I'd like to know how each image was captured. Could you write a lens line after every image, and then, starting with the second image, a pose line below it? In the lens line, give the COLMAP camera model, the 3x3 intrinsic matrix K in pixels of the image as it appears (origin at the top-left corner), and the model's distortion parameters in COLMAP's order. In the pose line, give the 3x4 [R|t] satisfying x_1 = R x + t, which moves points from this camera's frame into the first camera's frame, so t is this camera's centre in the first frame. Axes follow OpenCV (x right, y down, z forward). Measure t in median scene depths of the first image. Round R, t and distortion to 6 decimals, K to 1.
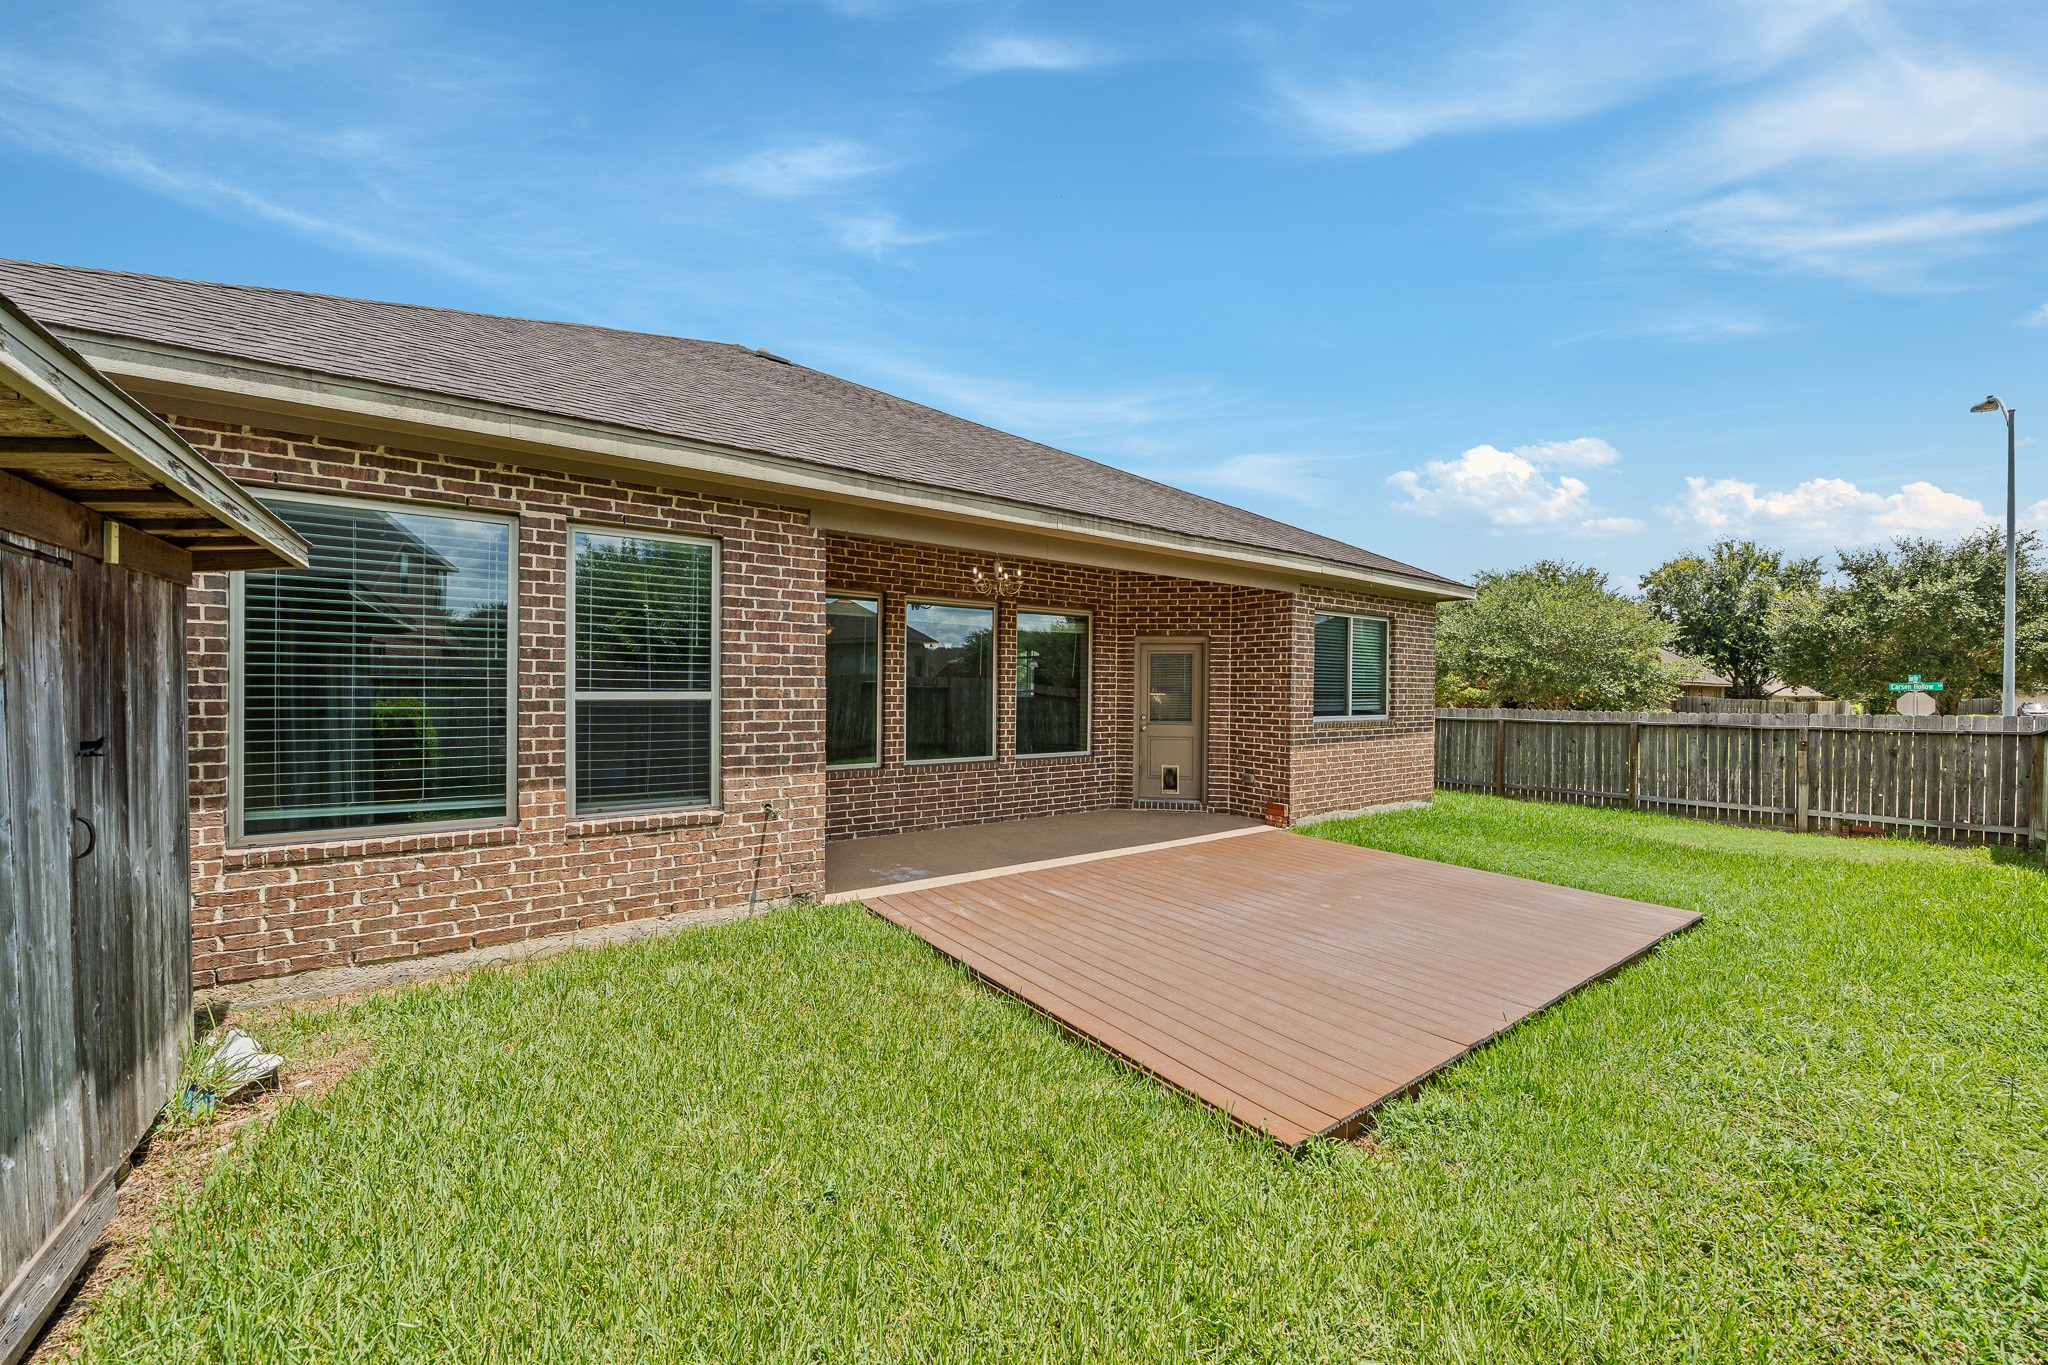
lens RADIAL K [[760.4, 0, 1028.1], [0, 760.4, 688.8], [0, 0, 1]] dist [-0.005925, -0.000114]
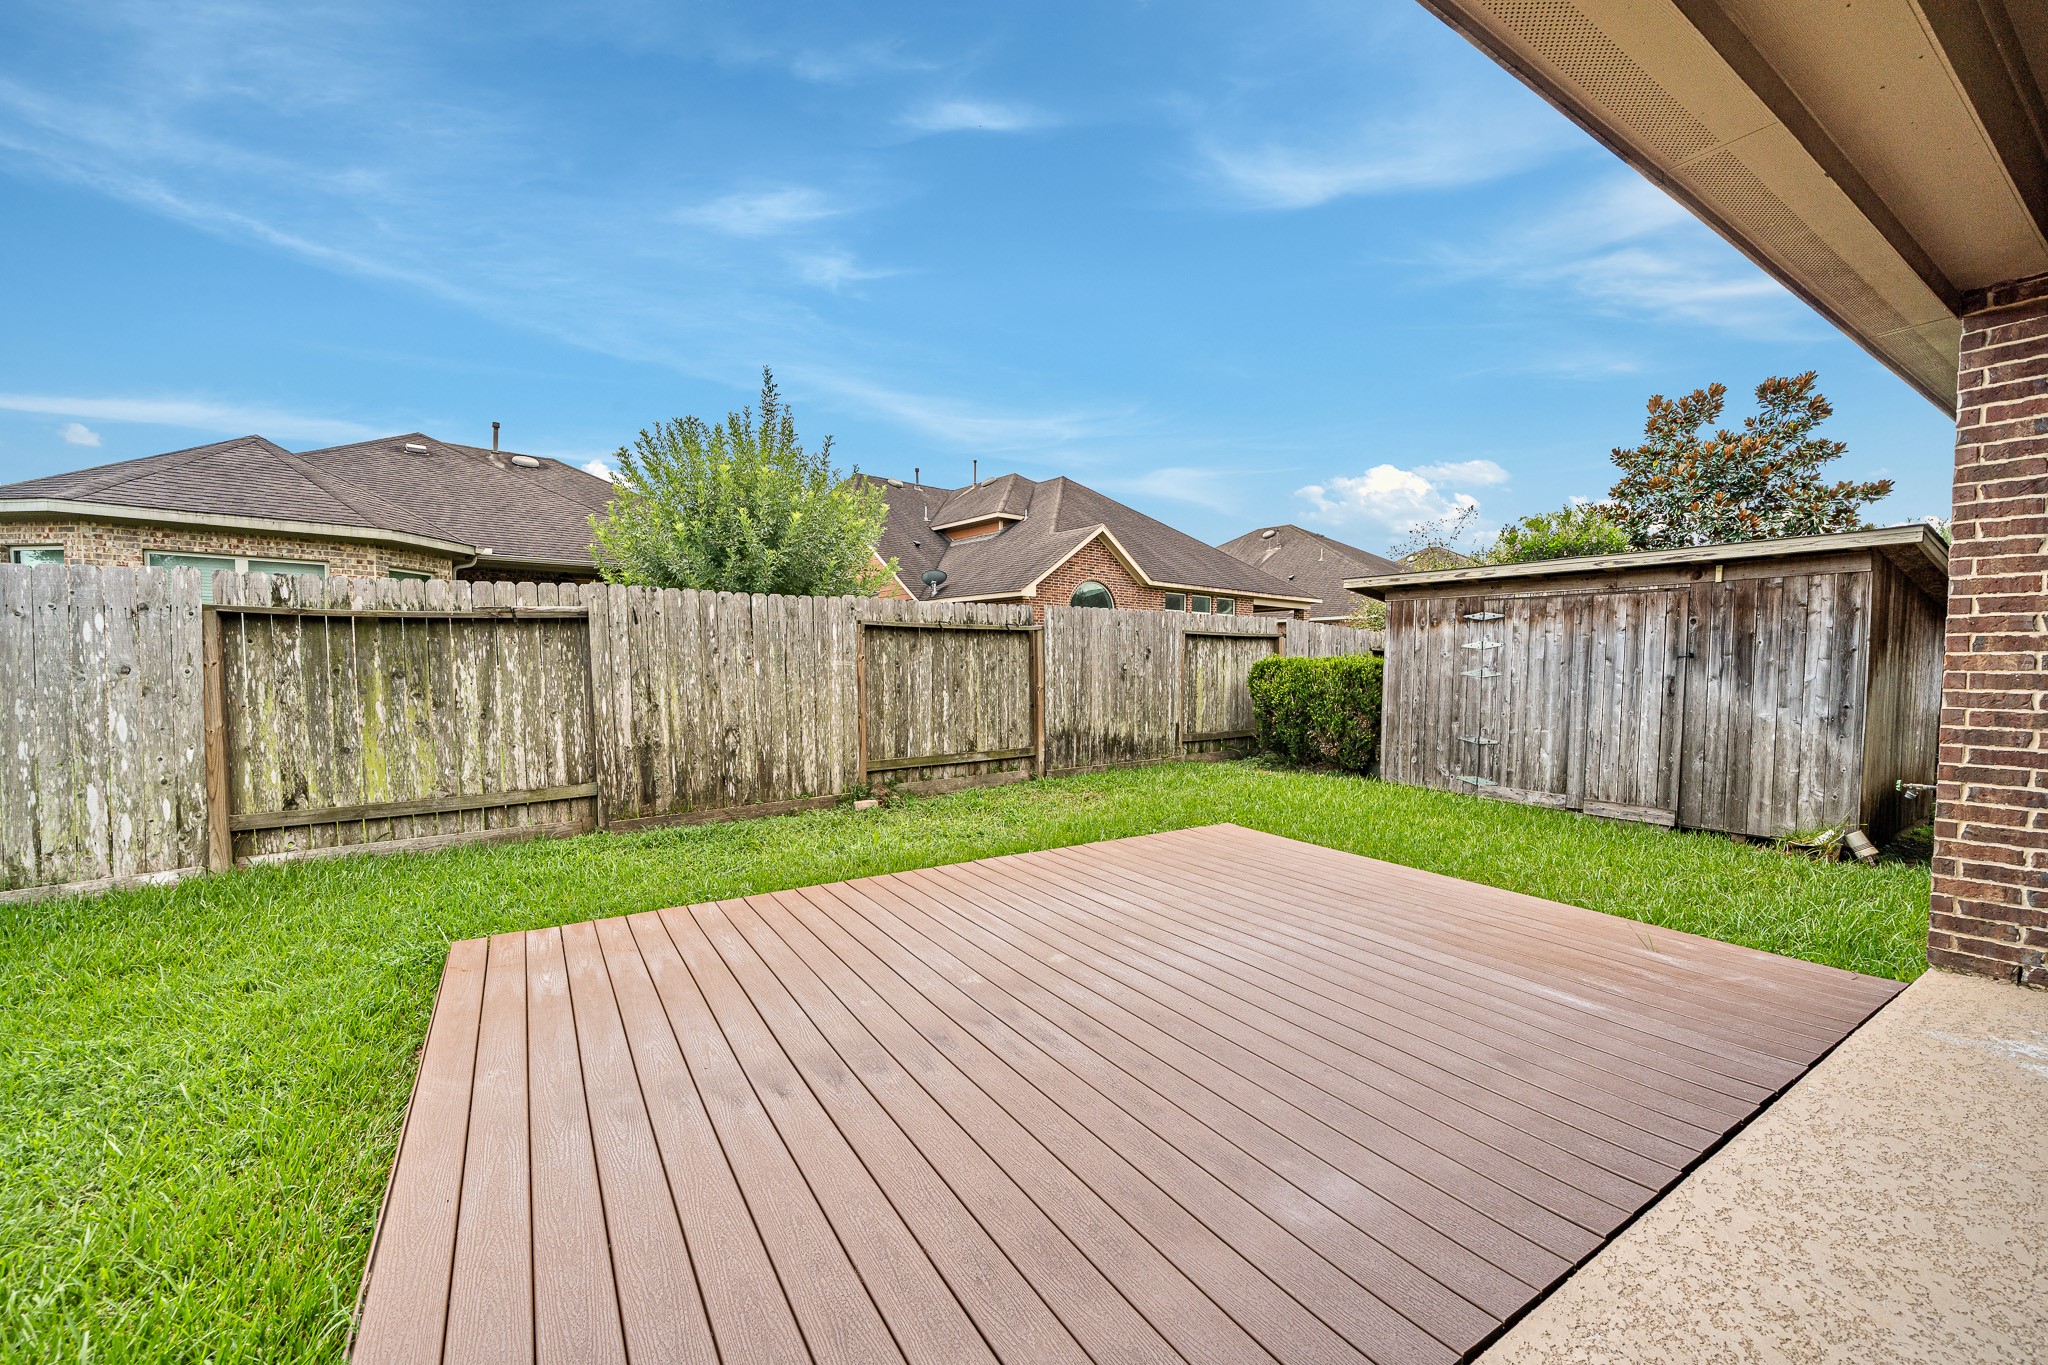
lens RADIAL K [[793.5, 0, 1029.4], [0, 793.5, 691.1], [0, 0, 1]] dist [-0.002001, -0.000174]
pose [[-0.998248, -0.017685, 0.056472, 0.390268], [-0.015662, 0.999227, 0.036068, 0.058789], [-0.057066, 0.035120, -0.997753, 1.631785]]
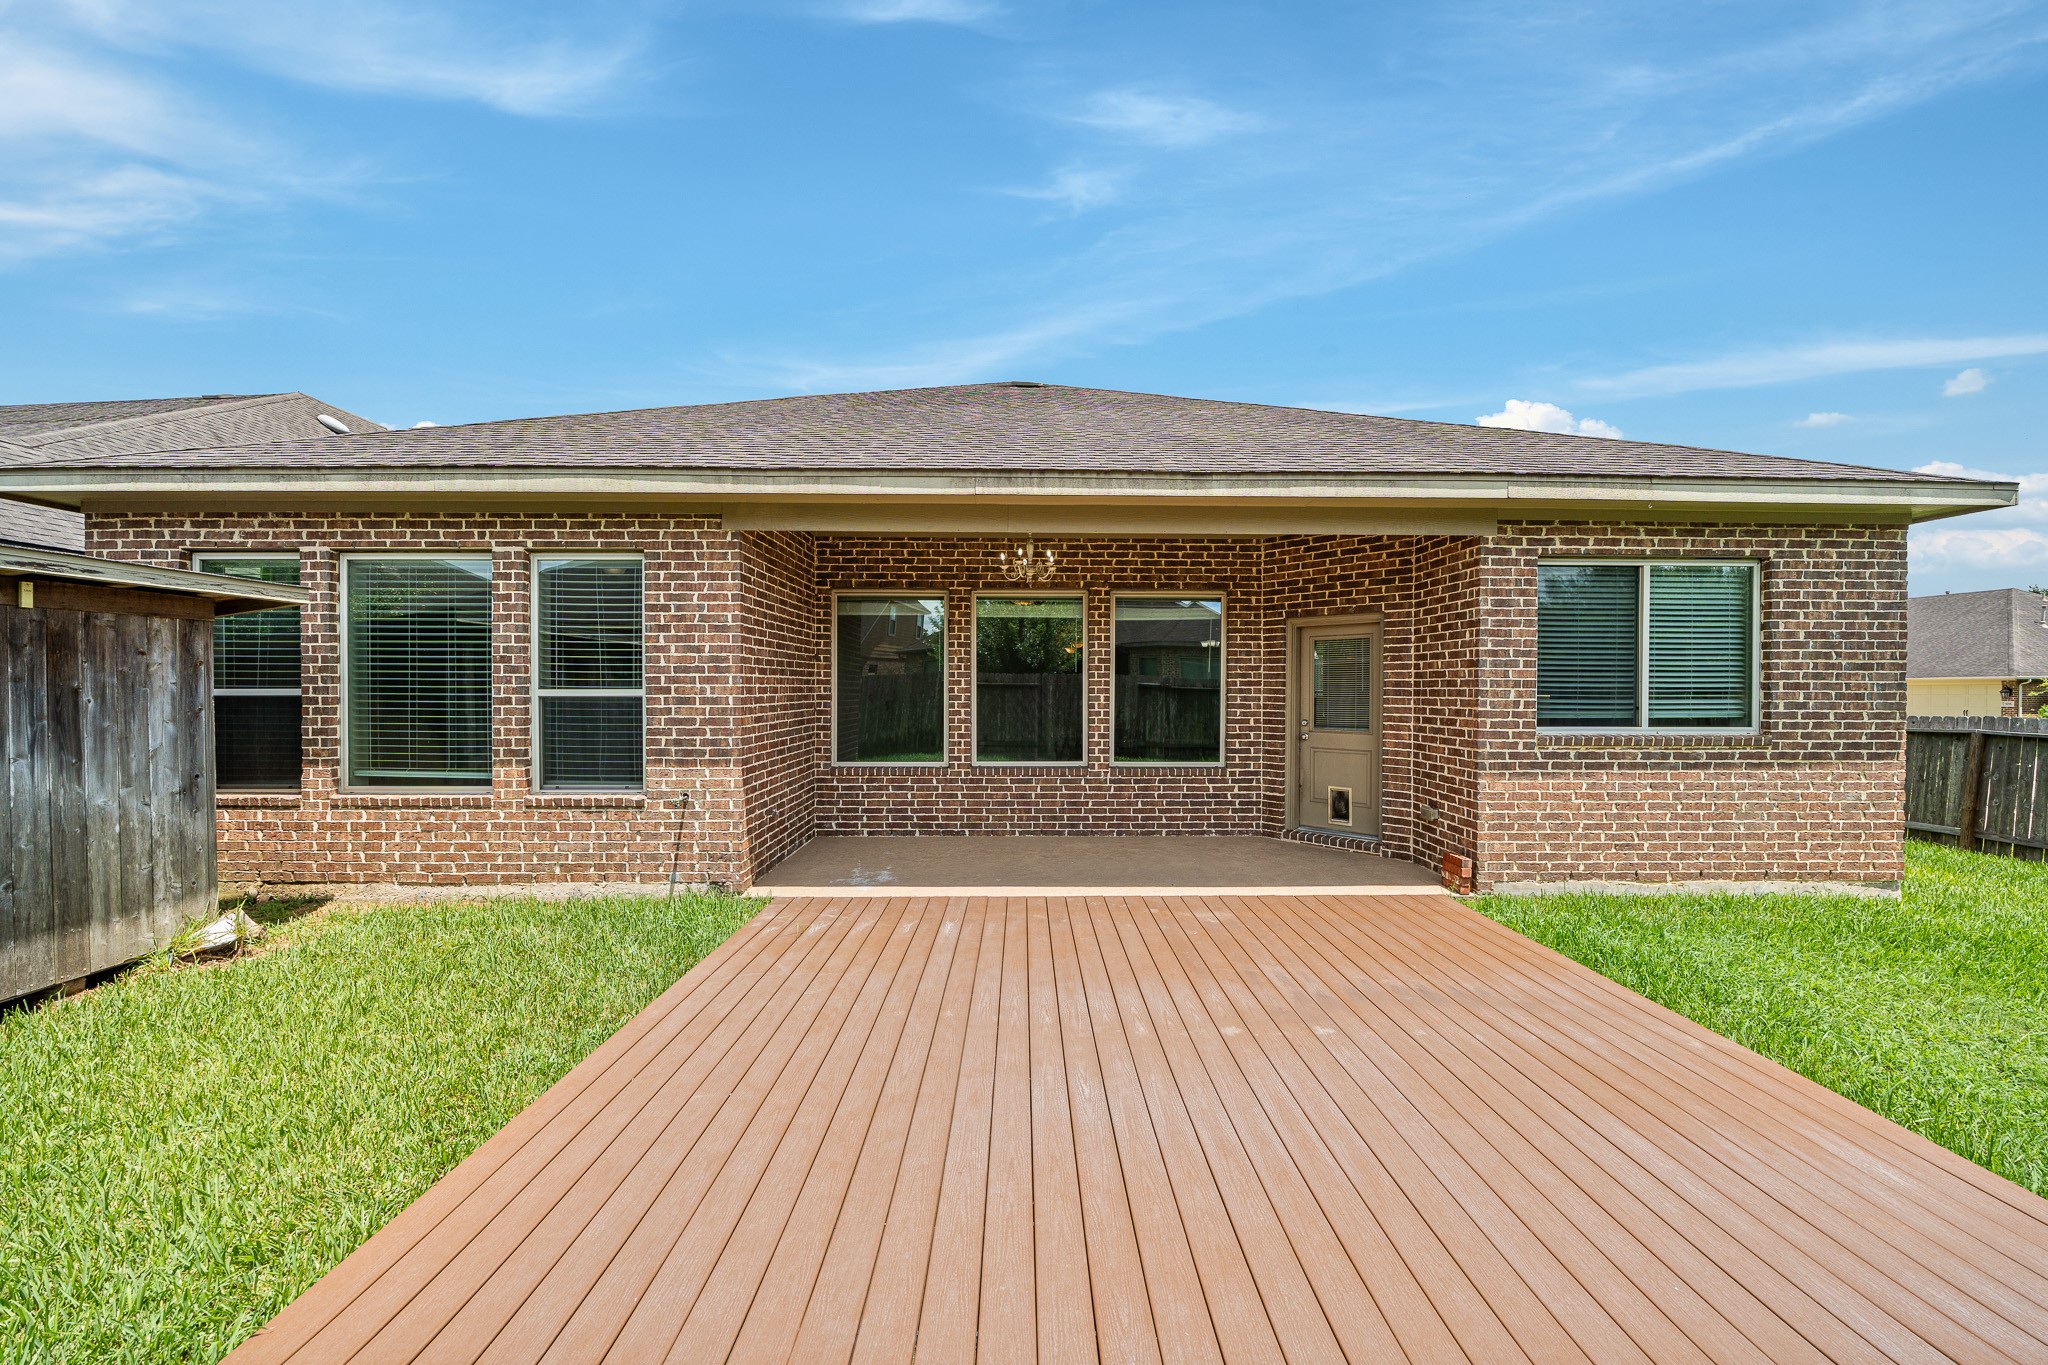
lens RADIAL K [[703.7, 0, 1025.8], [0, 703.7, 692.5], [0, 0, 1]] dist [-0.008564, -0.000093]
pose [[0.816363, -0.003153, -0.577531, 0.595724], [0.004146, 0.999991, 0.000400, 0.009817], [0.577525, -0.002721, 0.816369, 0.446414]]
